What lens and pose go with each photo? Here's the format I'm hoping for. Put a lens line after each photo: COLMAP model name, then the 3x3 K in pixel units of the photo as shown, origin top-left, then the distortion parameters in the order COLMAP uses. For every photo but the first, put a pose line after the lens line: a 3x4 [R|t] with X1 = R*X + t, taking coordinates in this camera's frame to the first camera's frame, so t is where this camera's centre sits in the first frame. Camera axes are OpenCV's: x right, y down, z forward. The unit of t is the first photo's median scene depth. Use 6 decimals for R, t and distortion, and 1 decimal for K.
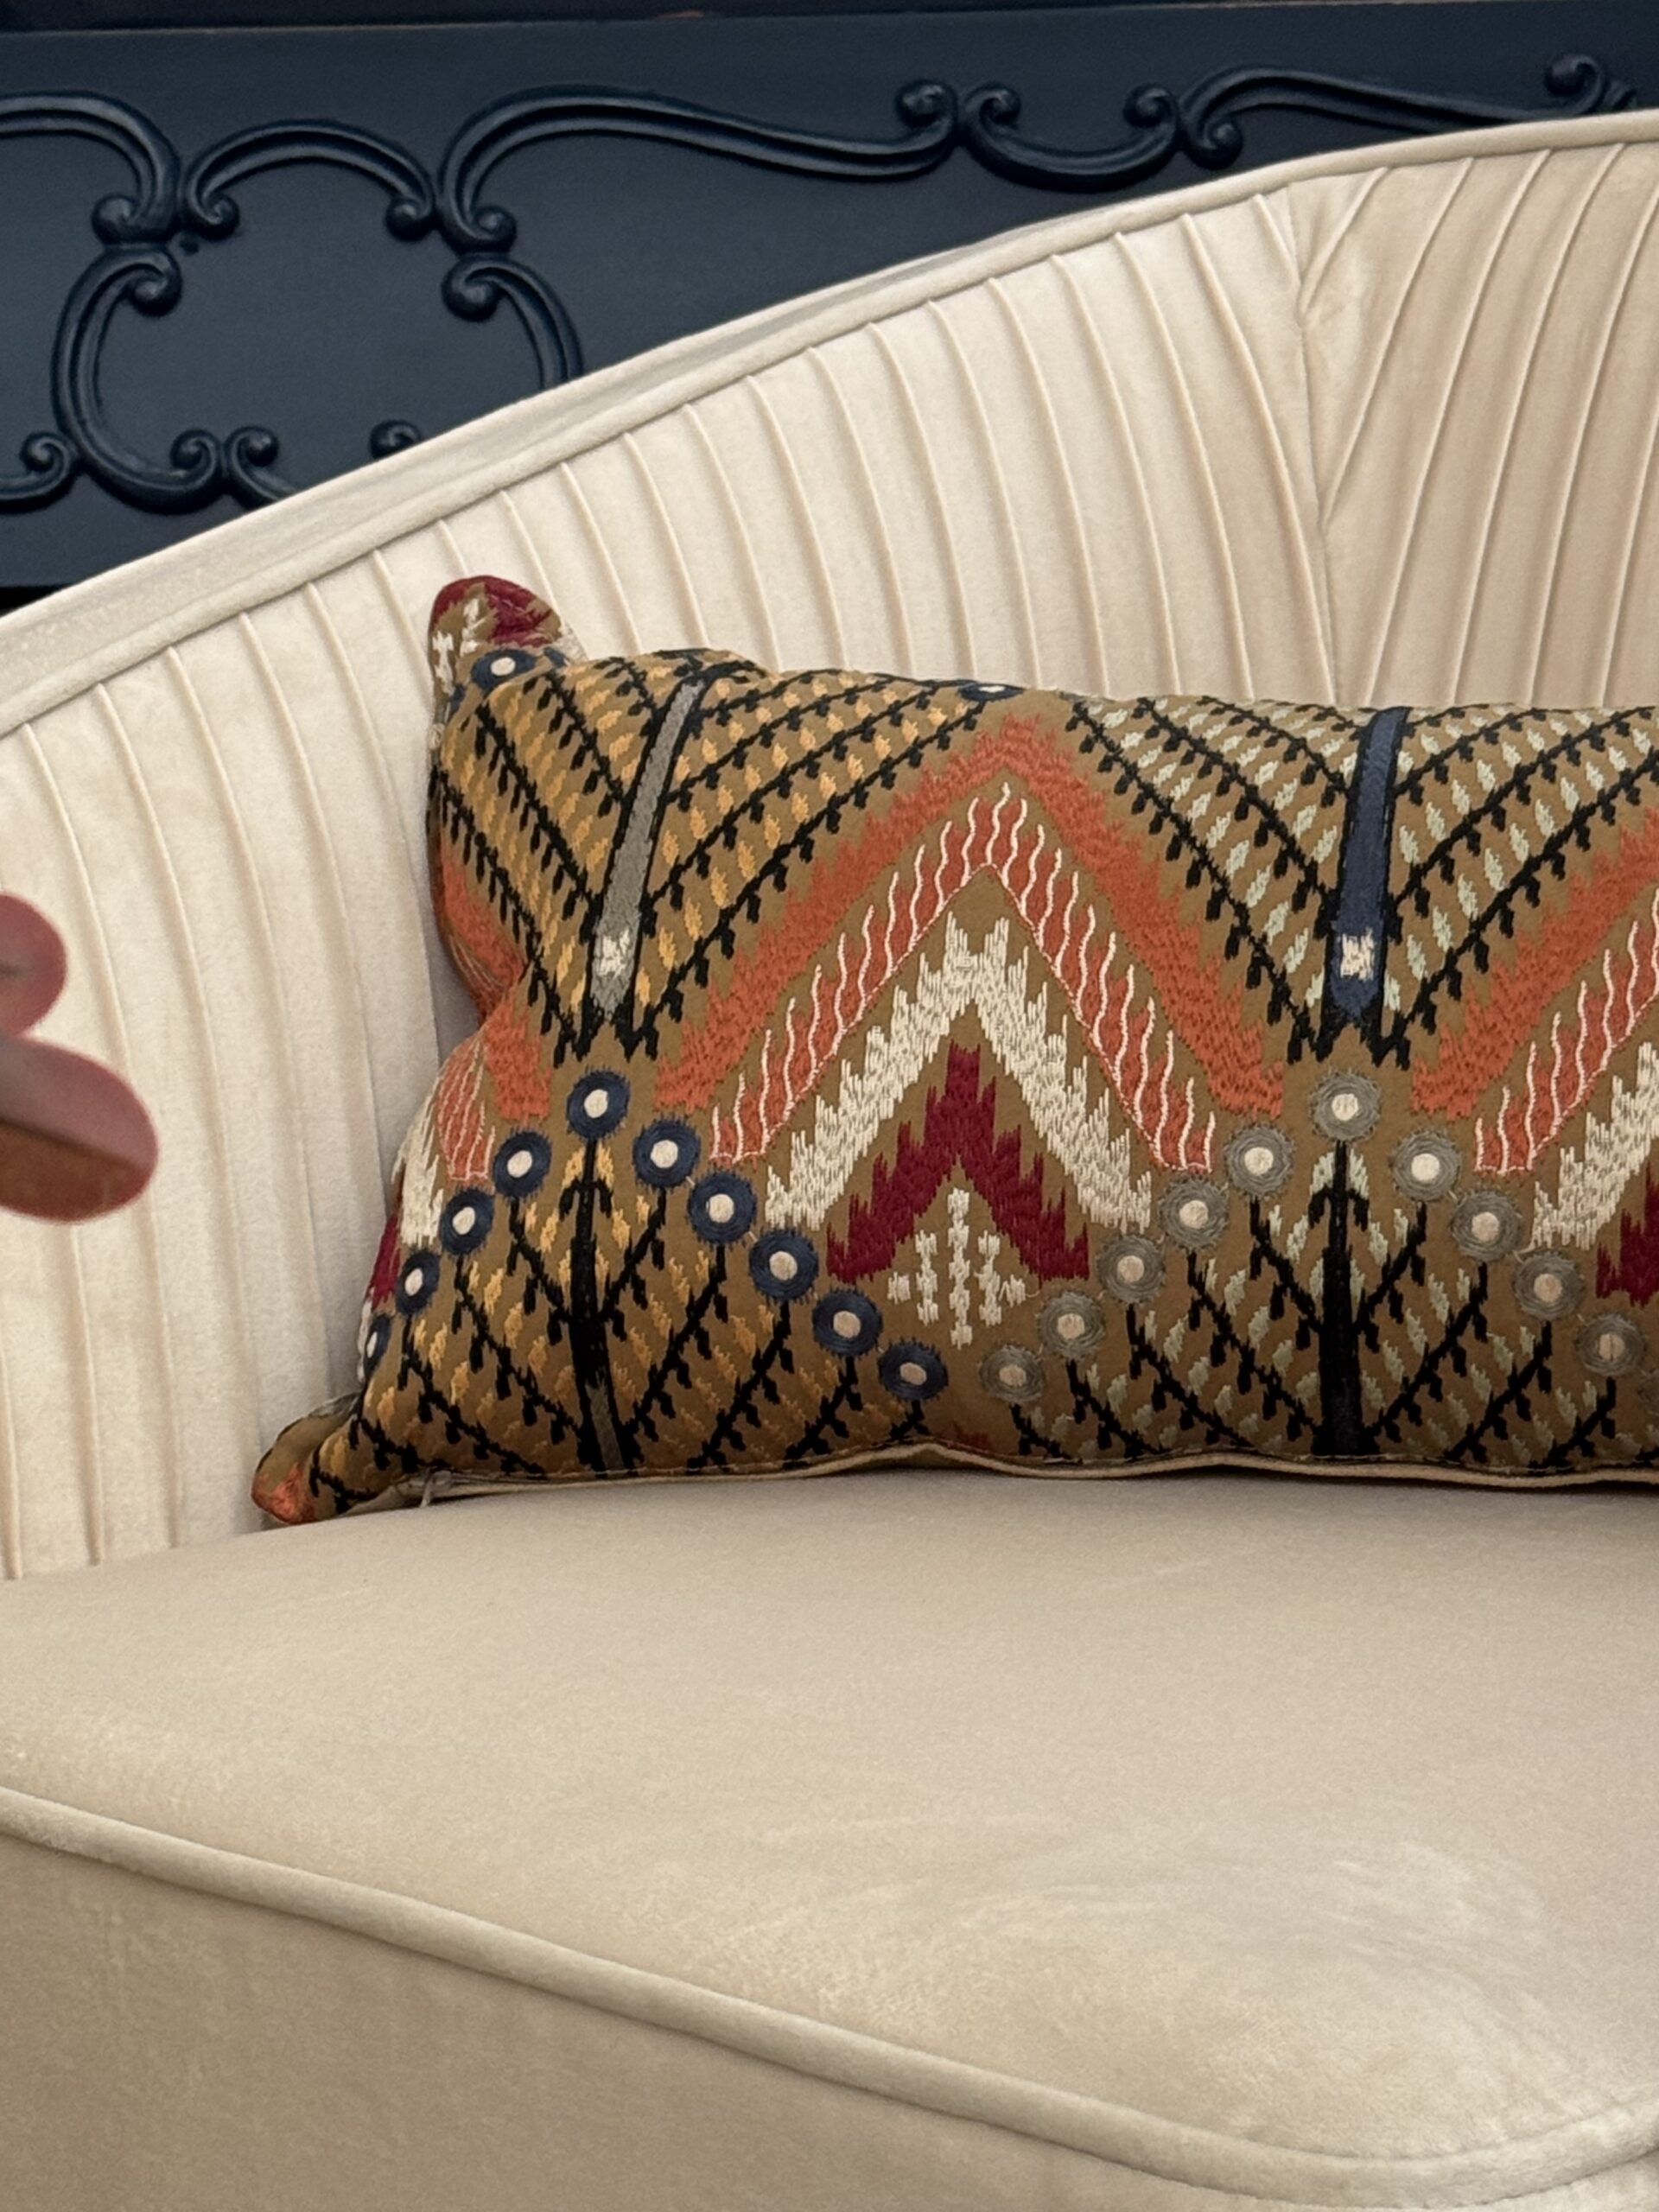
lens RADIAL K [[6153.1, 0, 834.0], [0, 6153.1, 1097.0], [0, 0, 1]] dist [0.149382, 0.000000]
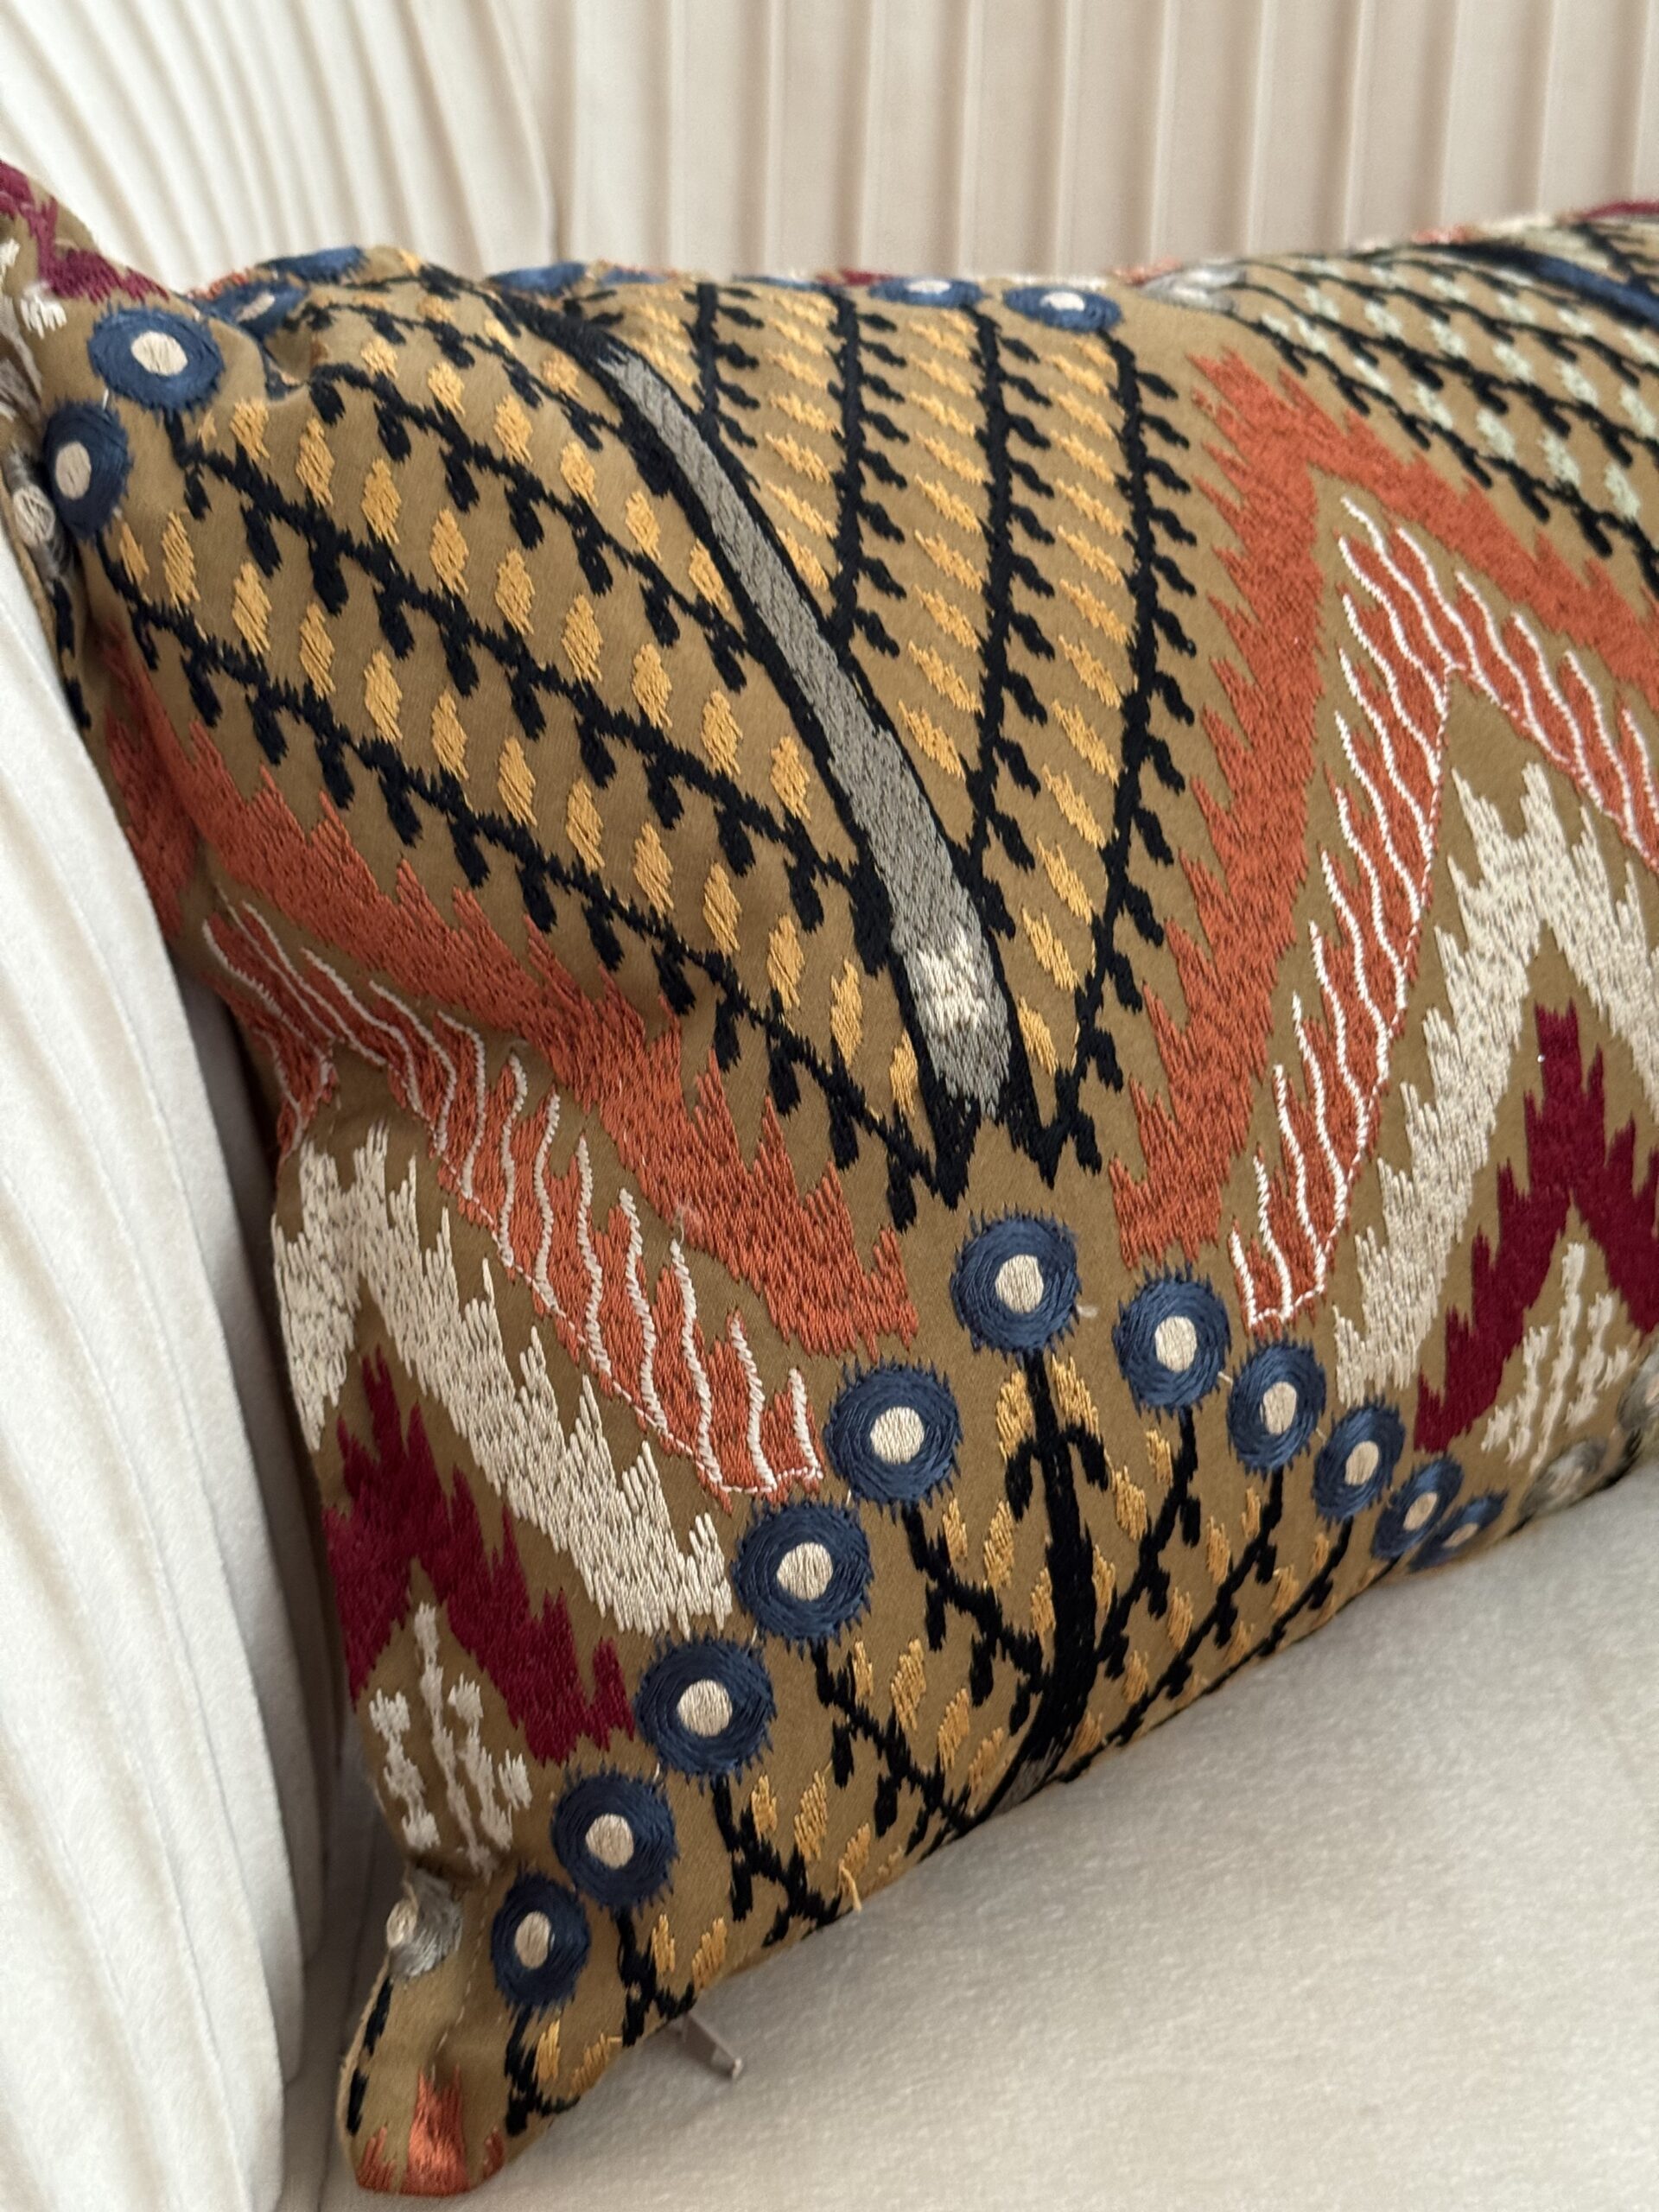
lens RADIAL K [[3231.4, 0, 829.0], [0, 3231.4, 1096.2], [0, 0, 1]] dist [0.110937, 0.000000]
pose [[0.666186, -0.306680, 0.679812, -0.229584], [0.073147, 0.934011, 0.349674, -0.109953], [-0.742190, -0.183222, 0.644658, 0.844280]]
